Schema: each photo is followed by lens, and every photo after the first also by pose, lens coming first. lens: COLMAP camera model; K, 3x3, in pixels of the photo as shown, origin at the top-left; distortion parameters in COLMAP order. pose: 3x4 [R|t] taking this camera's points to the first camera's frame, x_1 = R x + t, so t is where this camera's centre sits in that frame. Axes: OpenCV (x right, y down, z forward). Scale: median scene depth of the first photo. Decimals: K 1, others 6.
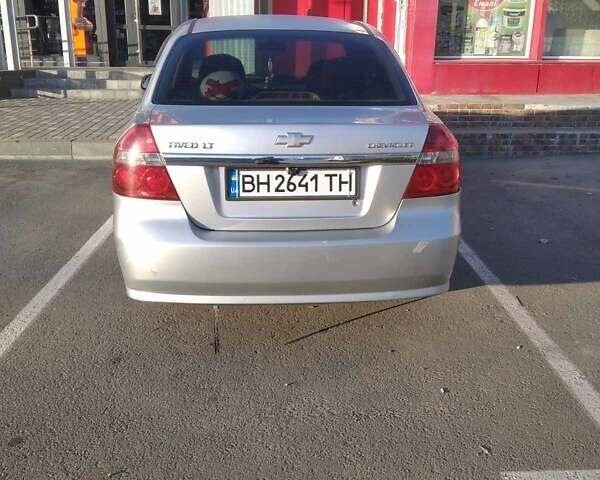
lens RADIAL K [[640.1, 0, 299.7], [0, 640.1, 234.3], [0, 0, 1]] dist [0.029229, 0.000000]
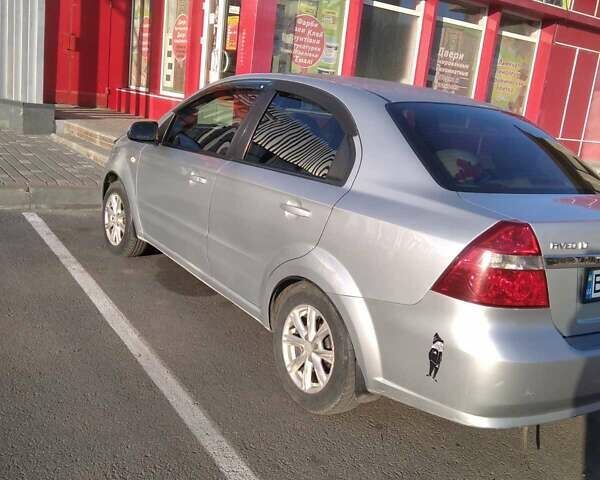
lens RADIAL K [[640.1, 0, 298.7], [0, 640.1, 234.8], [0, 0, 1]] dist [0.029229, 0.000000]
pose [[0.892069, -0.005921, 0.451860, -0.621981], [0.028418, 0.998670, -0.043018, -0.084528], [-0.451004, 0.051216, 0.891051, 0.242838]]
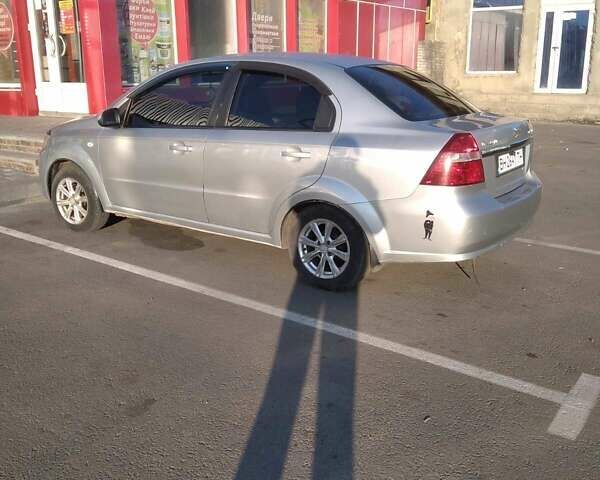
lens RADIAL K [[640.1, 0, 300.1], [0, 640.1, 245.3], [0, 0, 1]] dist [0.029229, 0.000000]
pose [[0.681974, -0.204035, 0.702339, -1.059234], [0.219731, 0.973094, 0.069332, -0.072253], [-0.697588, 0.107043, 0.708458, 0.180316]]
